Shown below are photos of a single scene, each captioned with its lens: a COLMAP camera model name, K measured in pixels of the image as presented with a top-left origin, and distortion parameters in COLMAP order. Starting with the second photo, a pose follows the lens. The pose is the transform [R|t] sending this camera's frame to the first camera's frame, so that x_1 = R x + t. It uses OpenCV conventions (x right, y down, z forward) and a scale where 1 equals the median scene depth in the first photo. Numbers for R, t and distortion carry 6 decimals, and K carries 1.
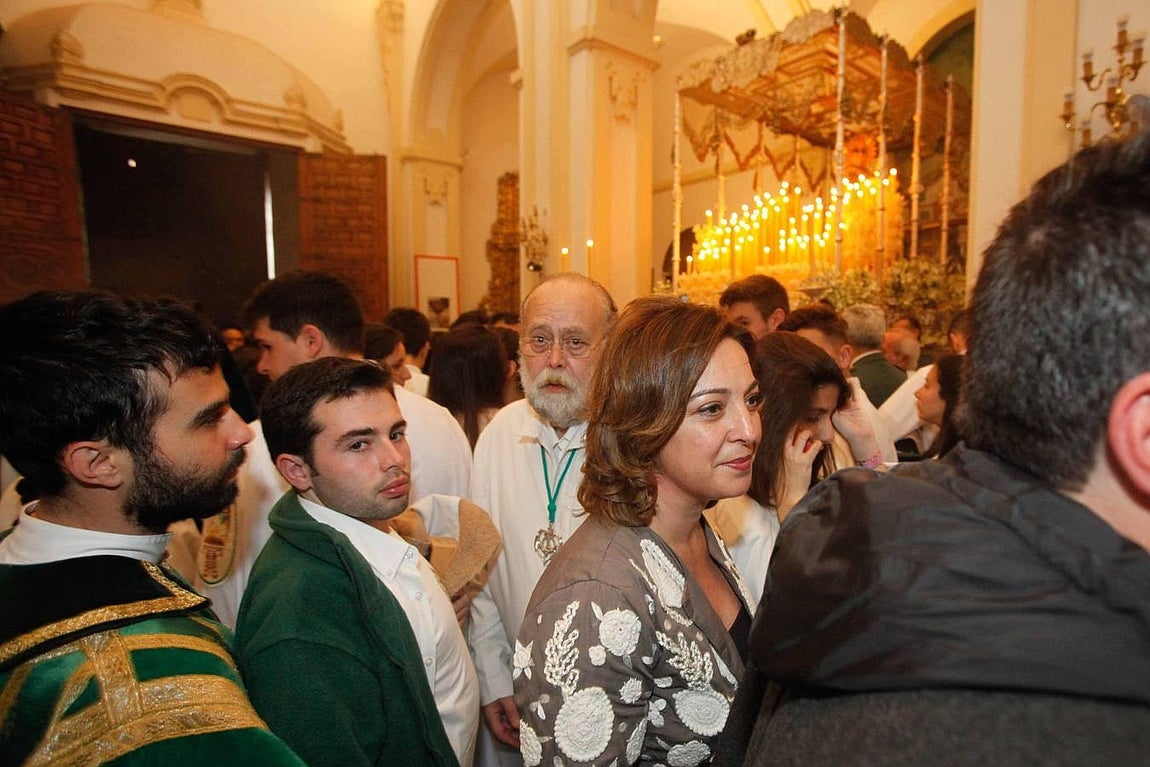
lens RADIAL K [[613.7, 0, 673.3], [0, 613.7, 399.0], [0, 0, 1]] dist [-0.071354, 0.021779]
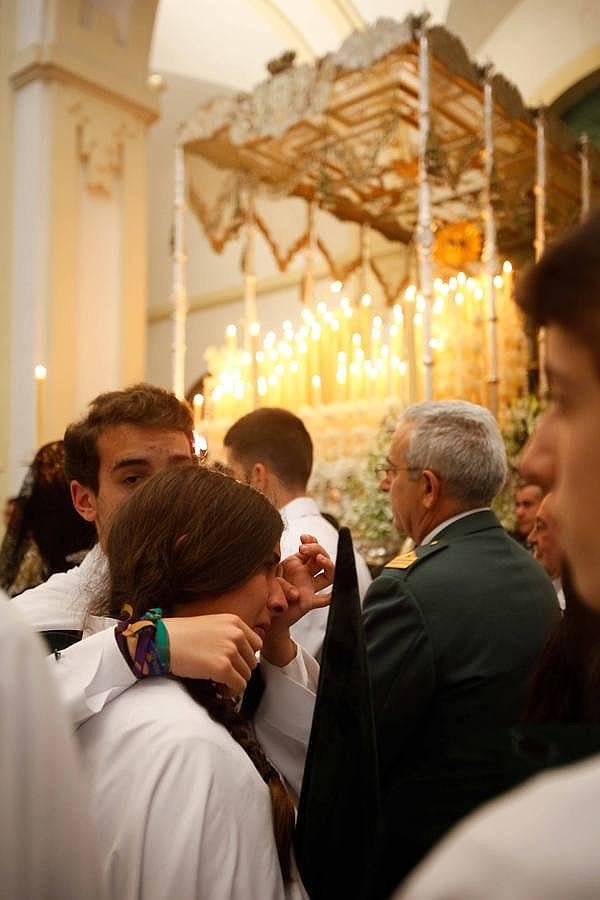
lens RADIAL K [[885.6, 0, 313.3], [0, 885.6, 469.0], [0, 0, 1]] dist [0.009980, 0.020013]
pose [[0.992532, 0.001092, 0.121982, 0.036874], [0.020451, 0.984317, -0.175218, 0.004666], [-0.120260, 0.176404, 0.976944, 0.119817]]
